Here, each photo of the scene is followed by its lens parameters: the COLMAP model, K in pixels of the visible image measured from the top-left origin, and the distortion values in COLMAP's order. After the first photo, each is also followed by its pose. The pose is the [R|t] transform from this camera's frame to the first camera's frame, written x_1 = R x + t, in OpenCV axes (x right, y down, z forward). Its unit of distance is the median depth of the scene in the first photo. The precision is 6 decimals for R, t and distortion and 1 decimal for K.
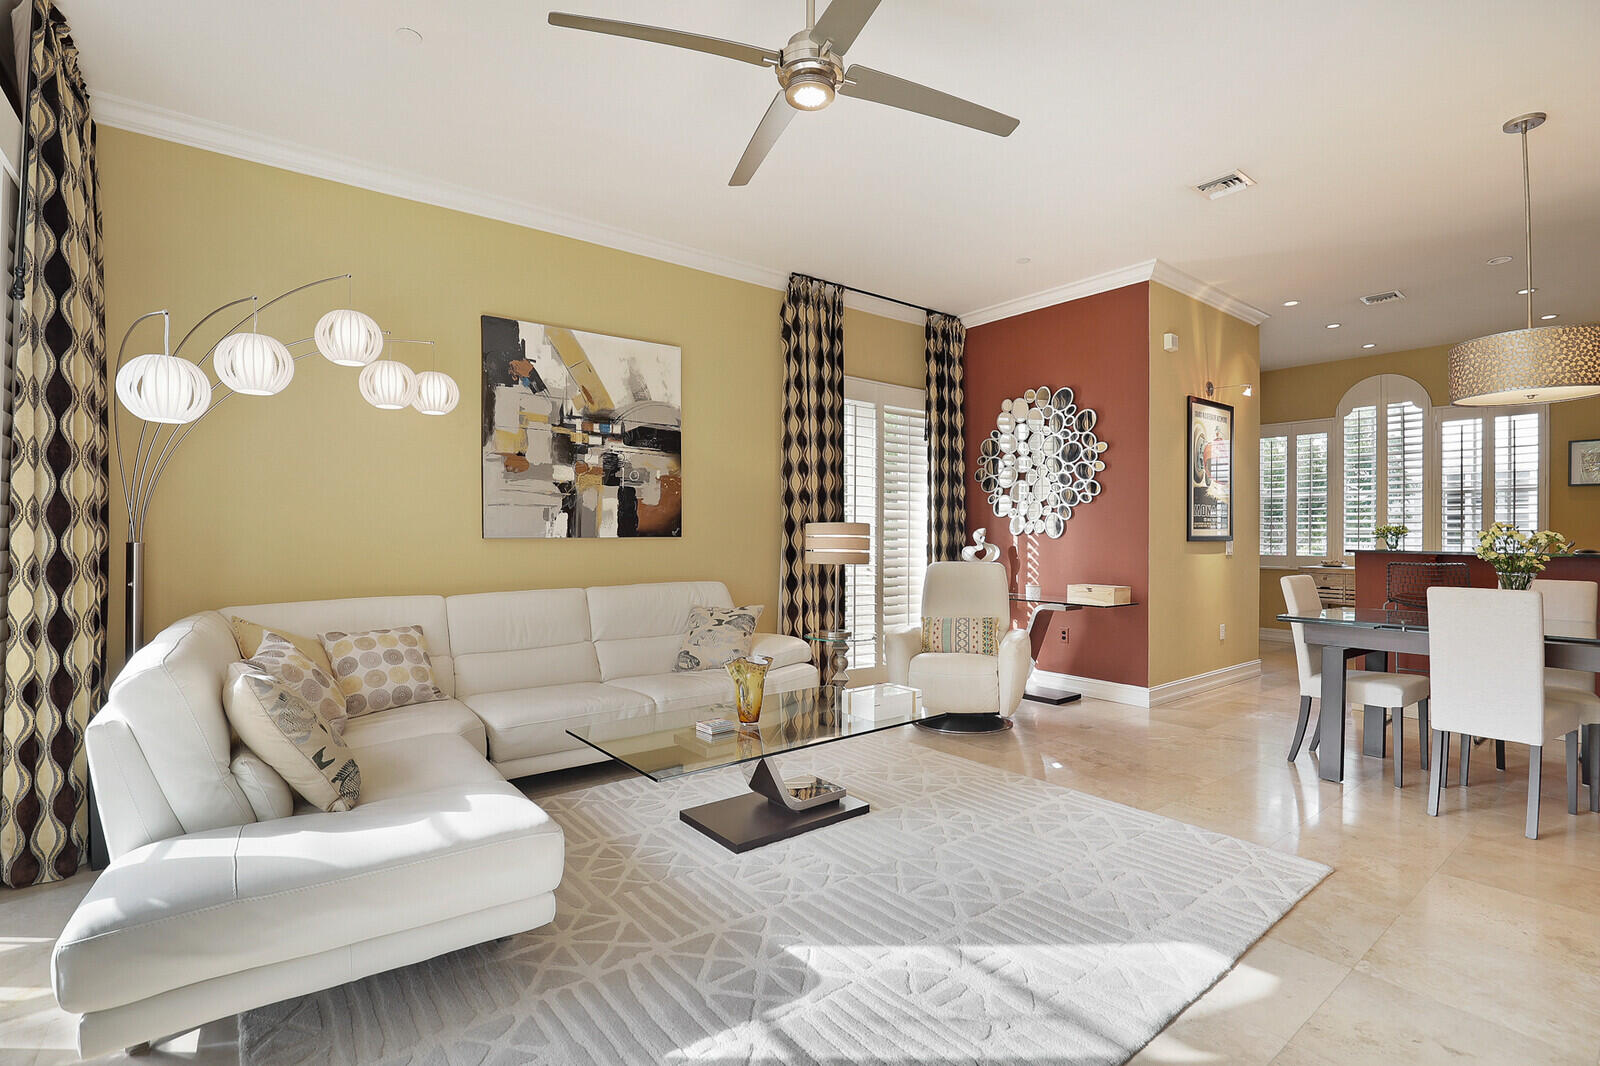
lens RADIAL K [[741.2, 0, 797.4], [0, 741.2, 536.3], [0, 0, 1]] dist [-0.032199, 0.003391]
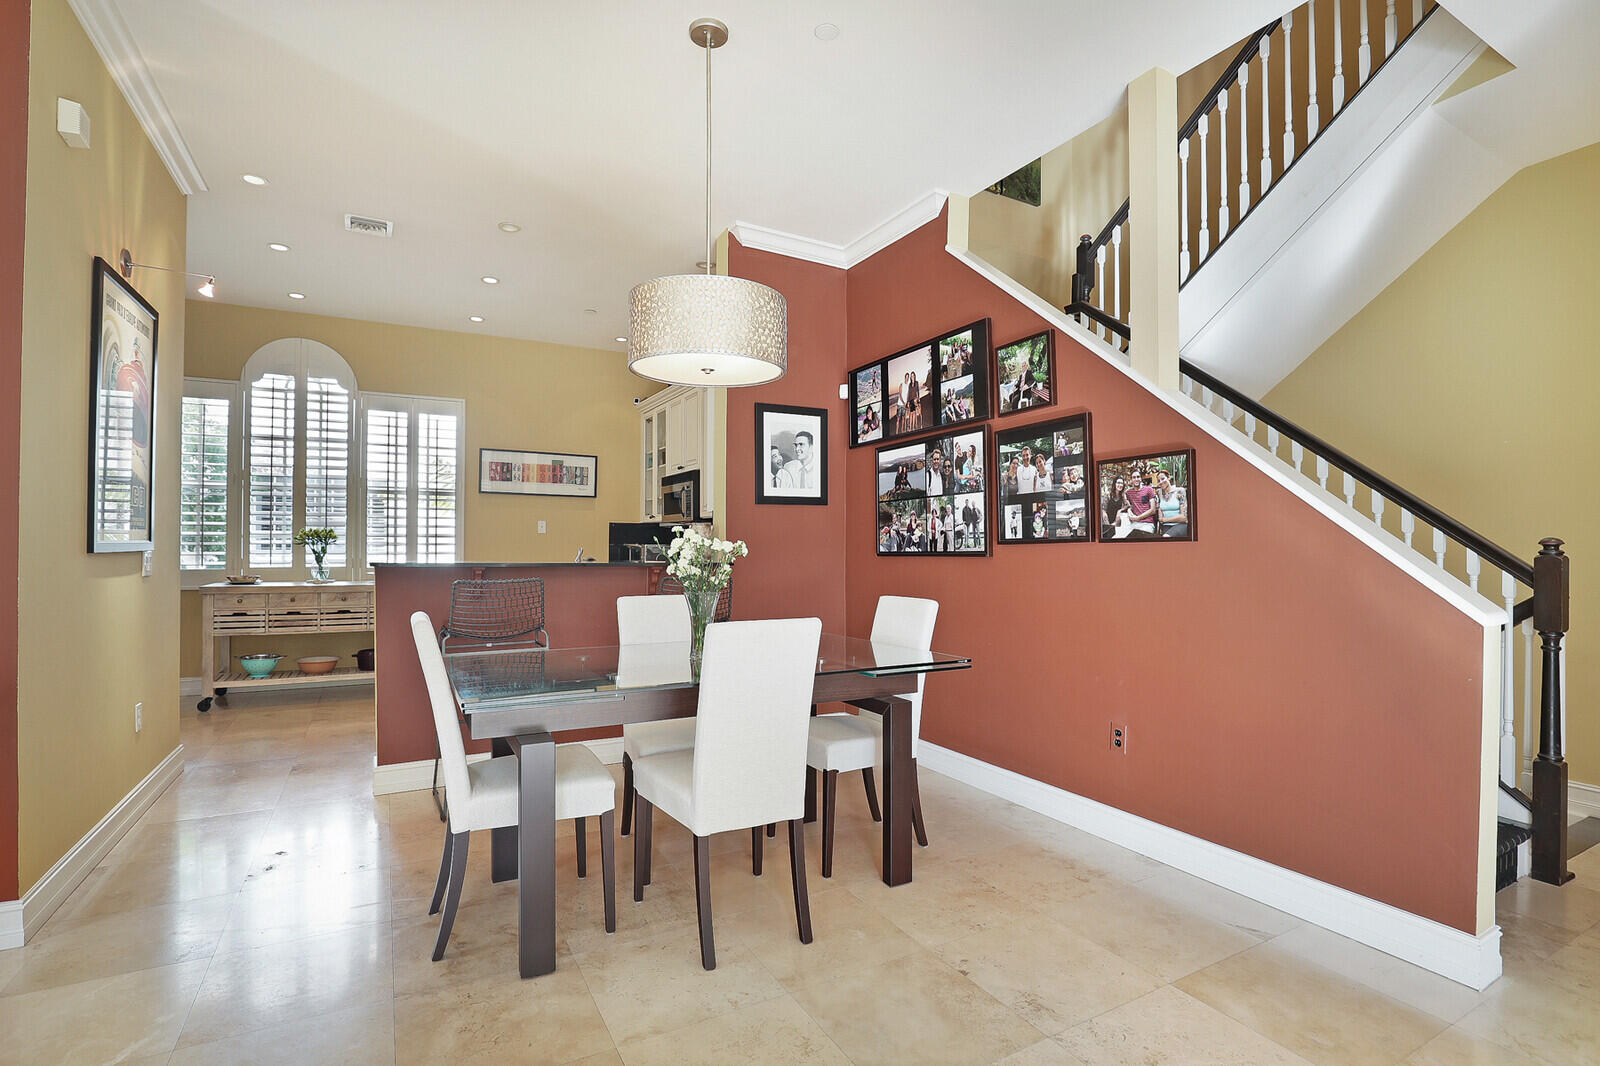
lens RADIAL K [[741.2, 0, 803.1], [0, 741.2, 544.0], [0, 0, 1]] dist [-0.032199, 0.003391]
pose [[0.147930, -0.002953, 0.988993, 0.147591], [-0.003543, 0.999988, 0.003516, -0.003482], [-0.988991, -0.004024, 0.147918, 0.524837]]
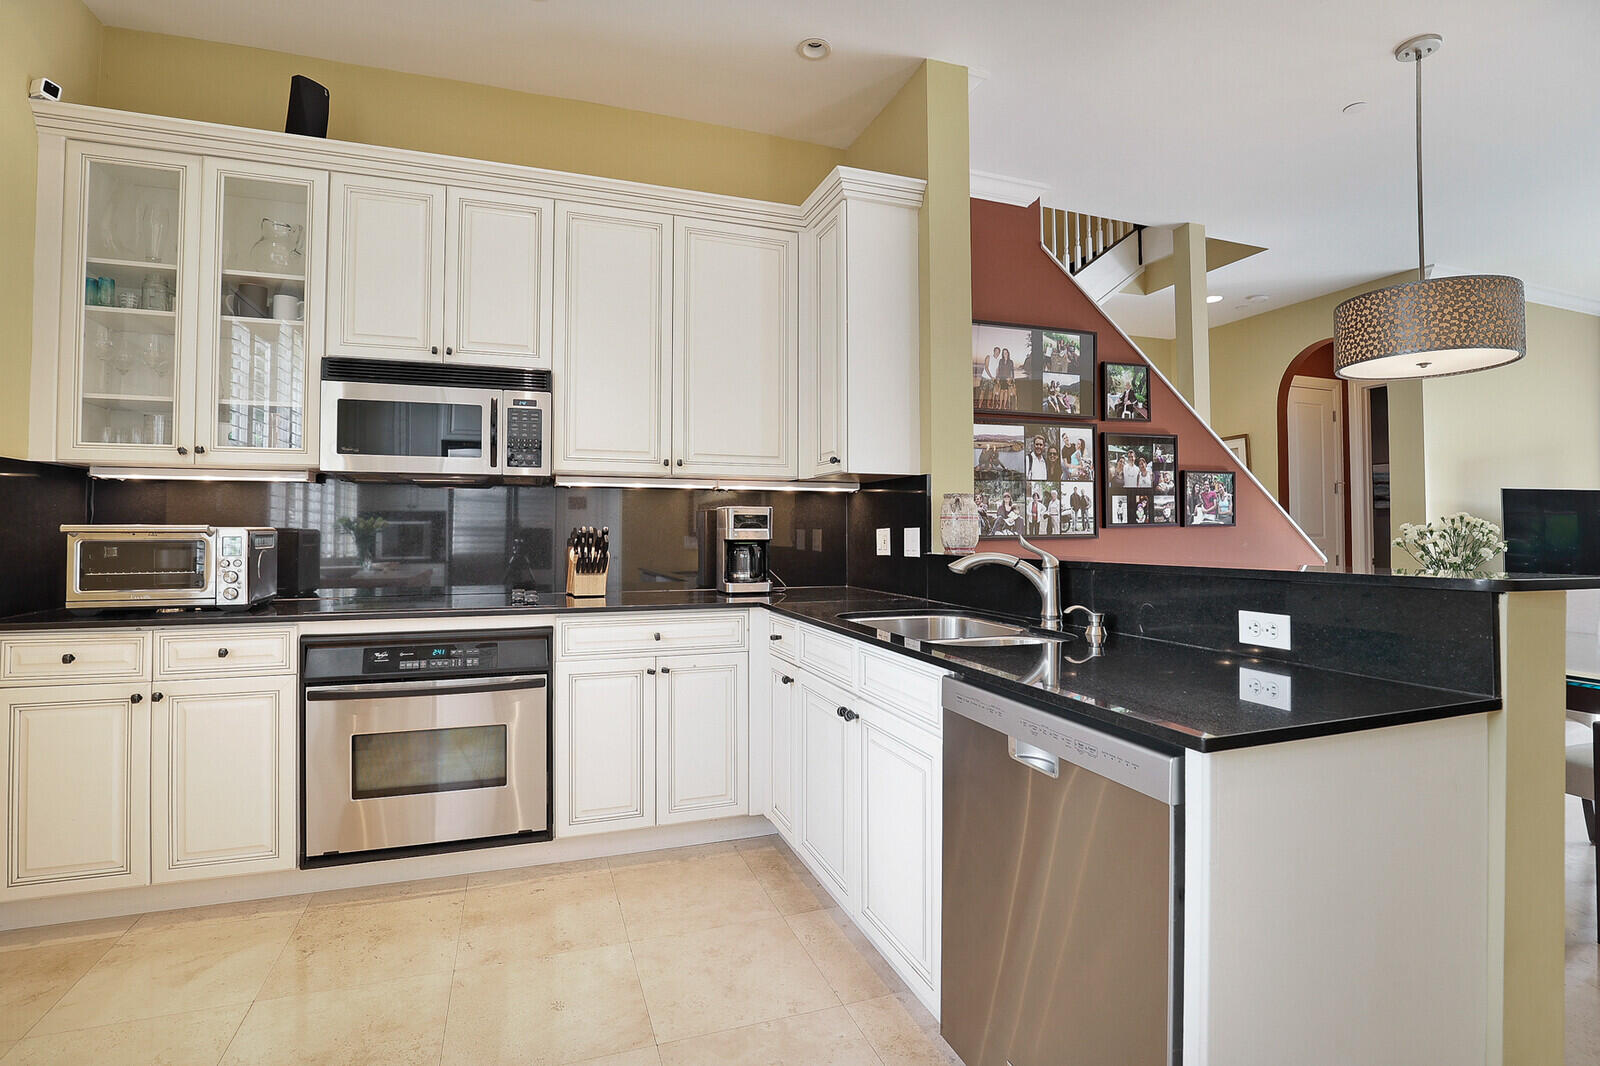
lens RADIAL K [[741.2, 0, 785.1], [0, 741.2, 515.2], [0, 0, 1]] dist [-0.032199, 0.003391]
pose [[-0.947903, 0.003356, 0.318540, 0.993210], [-0.003479, 0.999776, -0.020886, 0.003238], [-0.318539, -0.020907, -0.947679, 1.388169]]
